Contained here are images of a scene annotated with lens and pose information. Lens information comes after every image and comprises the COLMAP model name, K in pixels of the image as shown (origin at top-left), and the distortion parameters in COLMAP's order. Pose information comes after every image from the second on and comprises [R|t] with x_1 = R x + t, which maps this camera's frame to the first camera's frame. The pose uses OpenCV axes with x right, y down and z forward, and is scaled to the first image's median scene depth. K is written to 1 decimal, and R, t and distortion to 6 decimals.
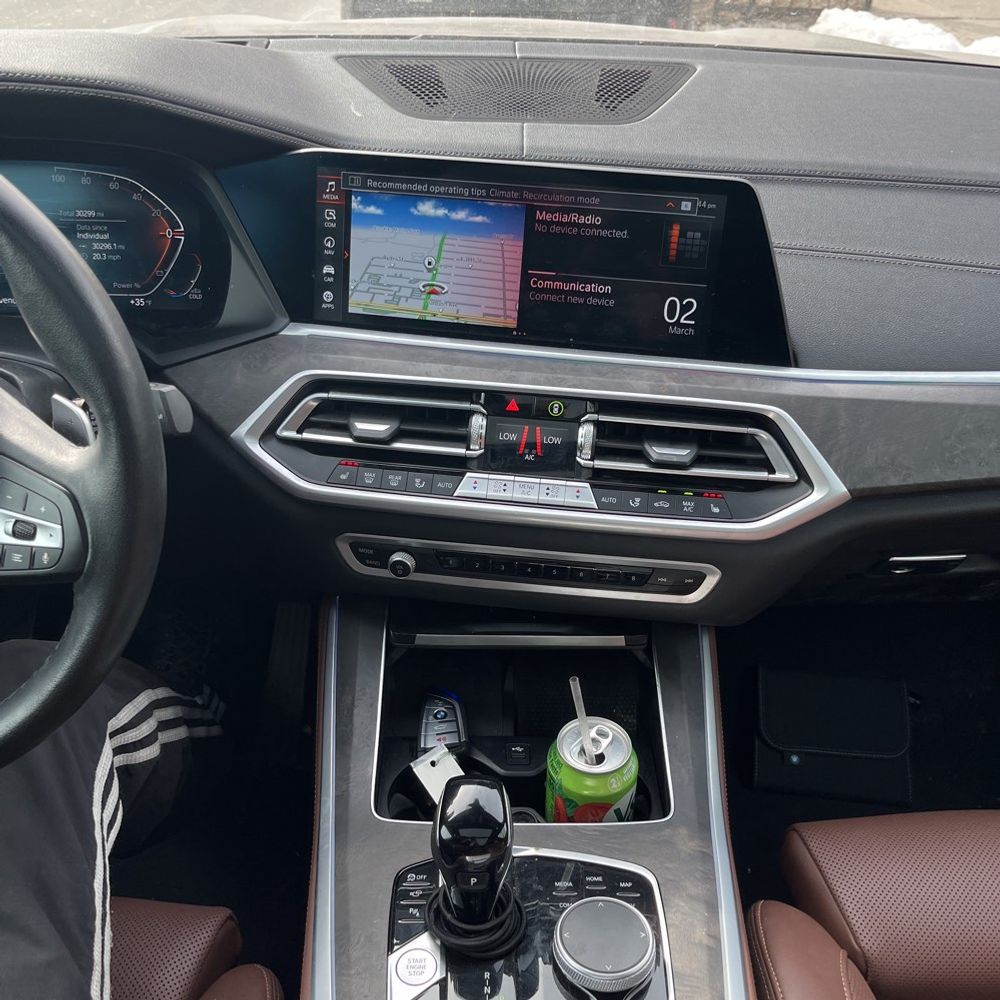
lens RADIAL K [[991.6, 0, 500.0], [0, 991.6, 500.0], [0, 0, 1]] dist [0.033197, -0.014812]
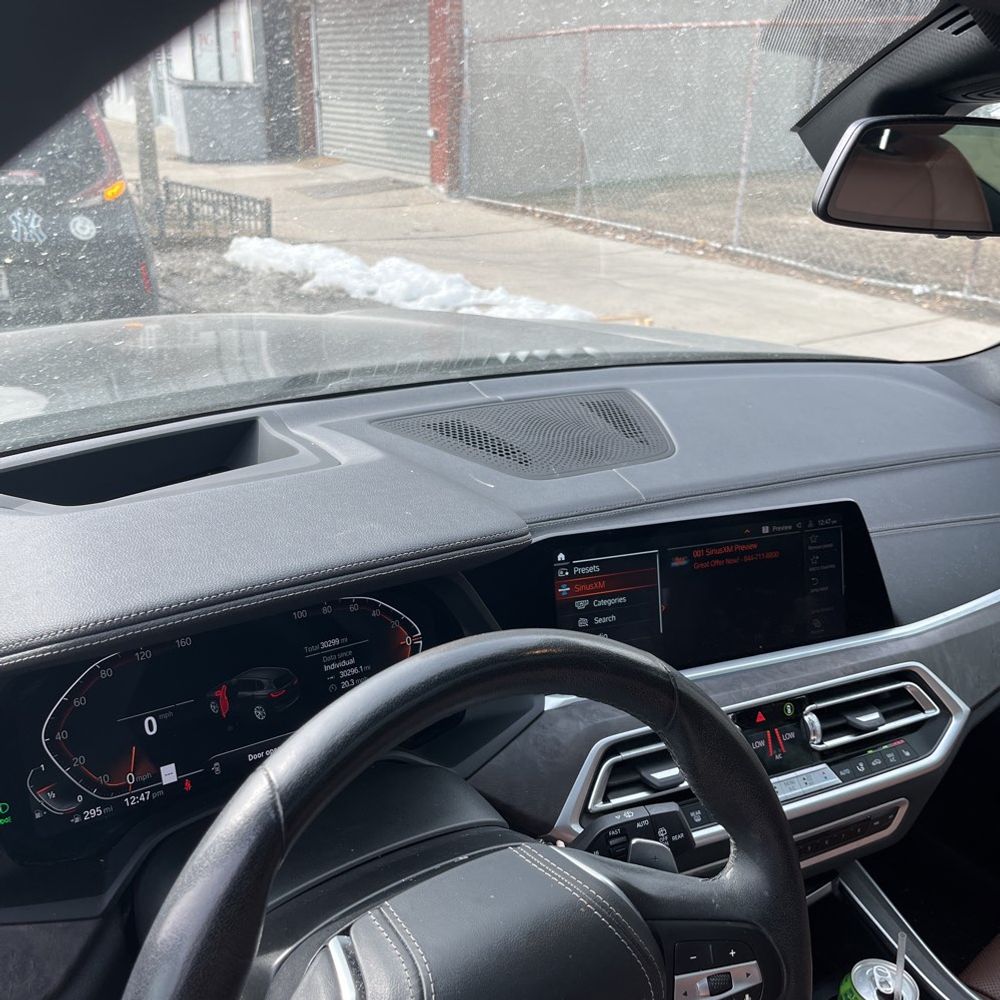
lens RADIAL K [[991.6, 0, 500.0], [0, 991.6, 500.0], [0, 0, 1]] dist [0.033197, -0.014812]
pose [[0.827379, -0.170540, 0.535126, -0.792754], [0.265616, 0.958314, -0.105273, -0.288030], [-0.494866, 0.229238, 0.838187, 0.117362]]
